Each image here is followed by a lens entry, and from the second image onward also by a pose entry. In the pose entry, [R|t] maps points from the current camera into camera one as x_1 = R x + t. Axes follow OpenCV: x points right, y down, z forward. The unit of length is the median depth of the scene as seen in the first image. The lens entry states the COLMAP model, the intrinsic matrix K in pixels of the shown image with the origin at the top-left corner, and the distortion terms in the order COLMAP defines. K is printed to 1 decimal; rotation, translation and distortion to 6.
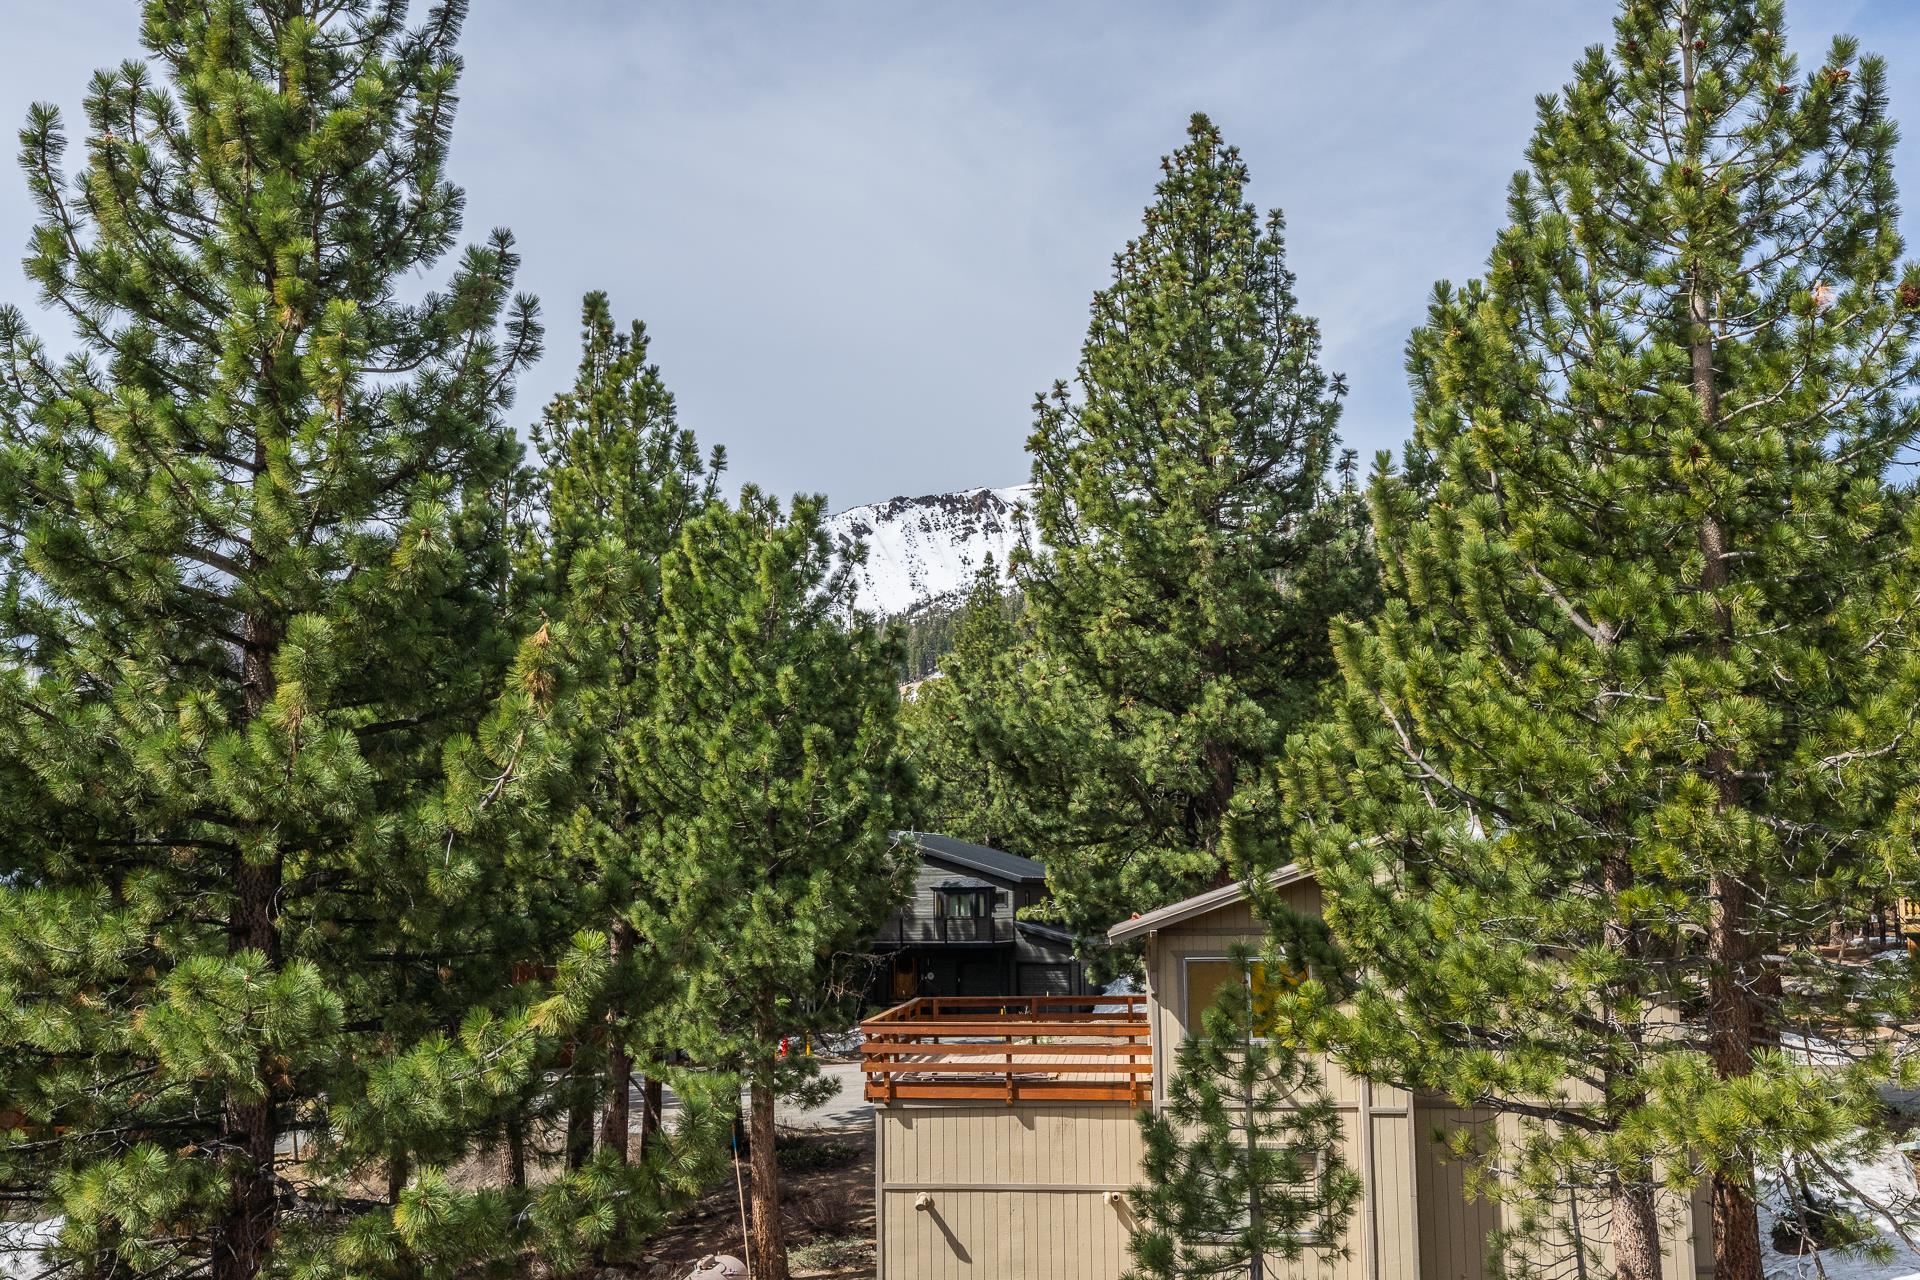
lens RADIAL K [[1968.9, 0, 960.0], [0, 1968.9, 640.0], [0, 0, 1]] dist [0.017650, -0.008452]
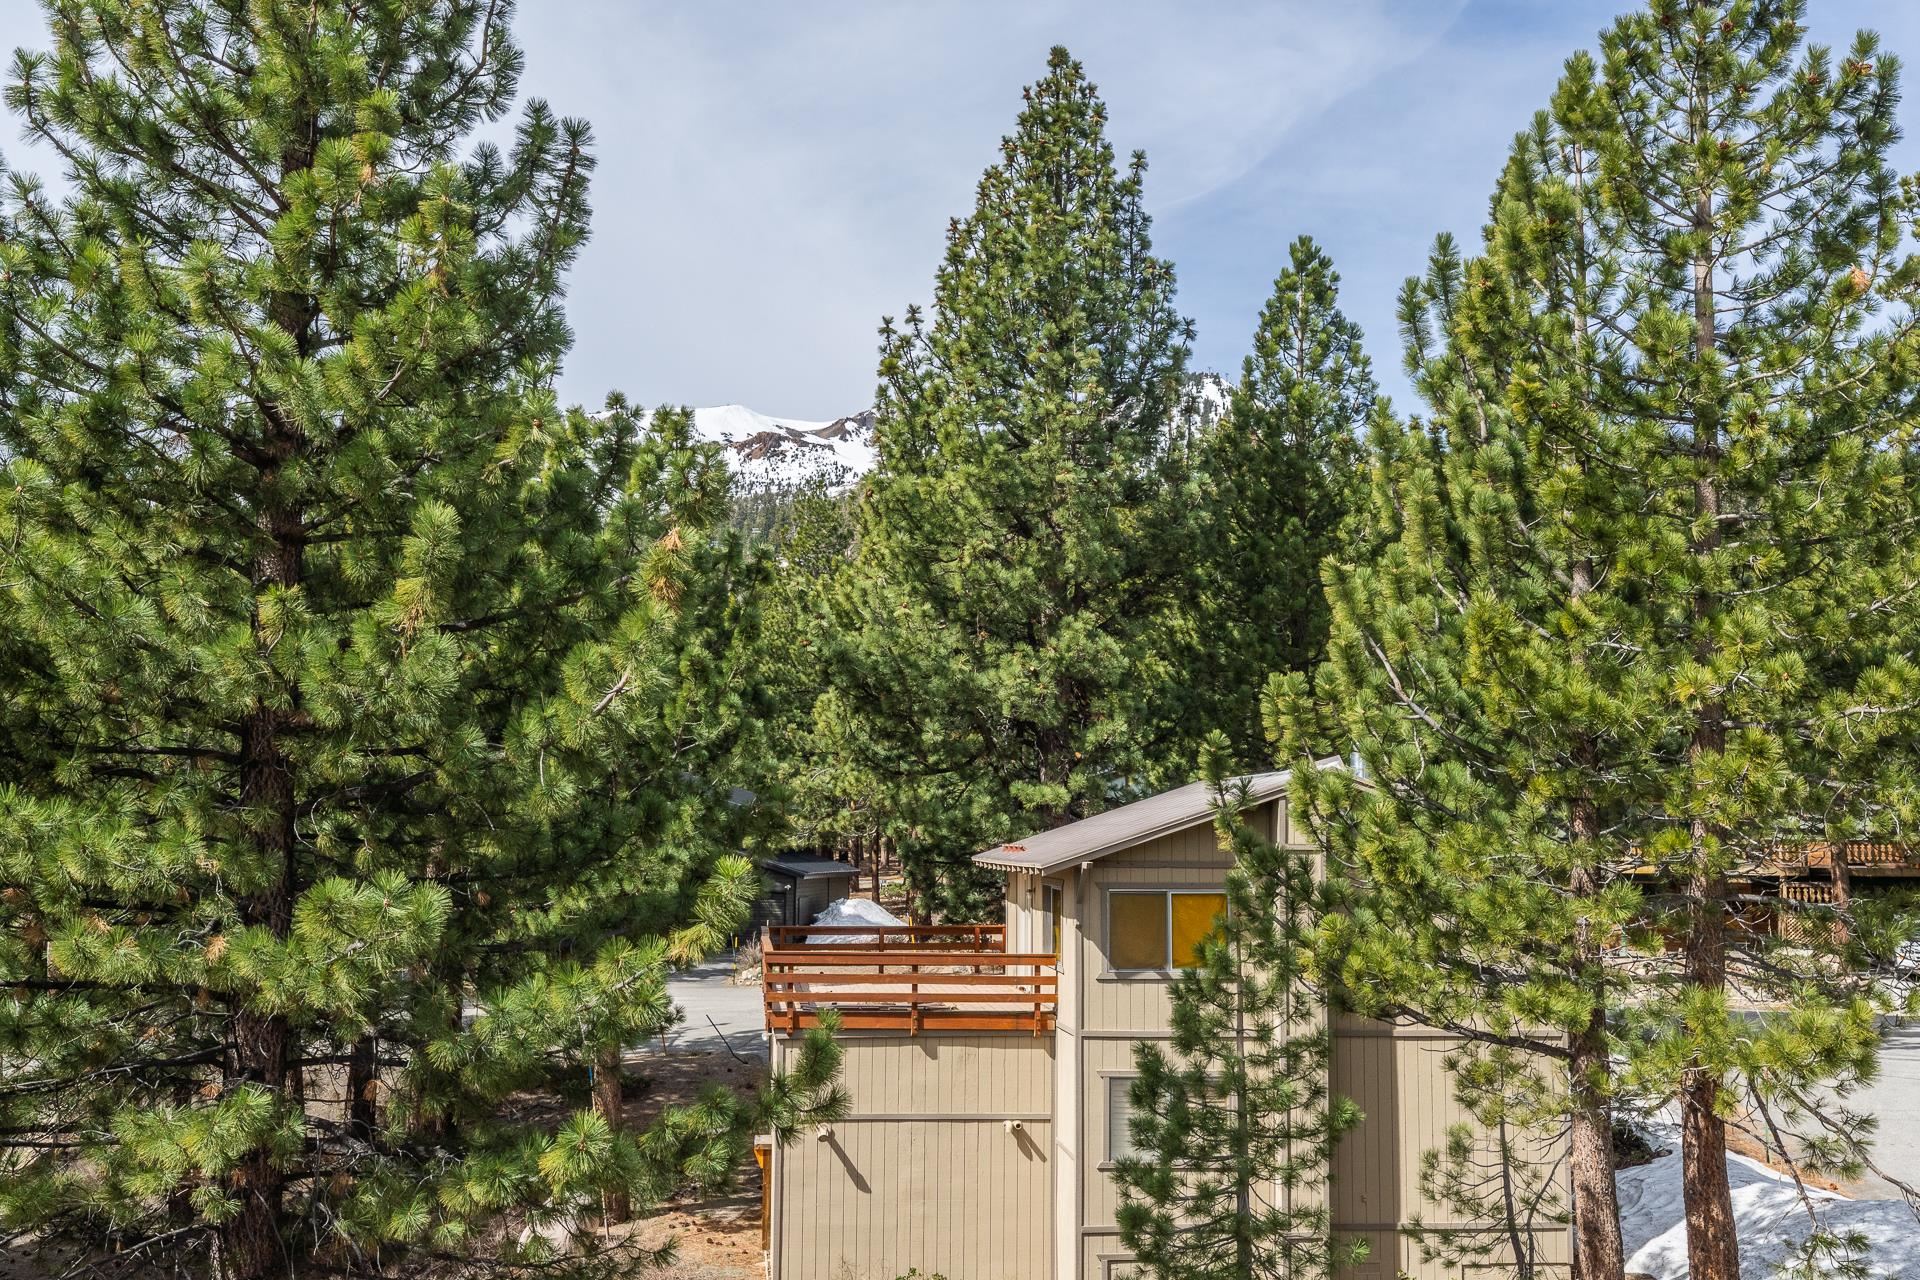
lens RADIAL K [[1956.7, 0, 960.0], [0, 1956.7, 640.0], [0, 0, 1]] dist [0.018095, -0.040418]
pose [[0.979951, 0.036344, 0.195897, -0.124018], [-0.043140, 0.998602, 0.030533, 0.005034], [-0.194513, -0.038372, 0.980149, 0.029679]]
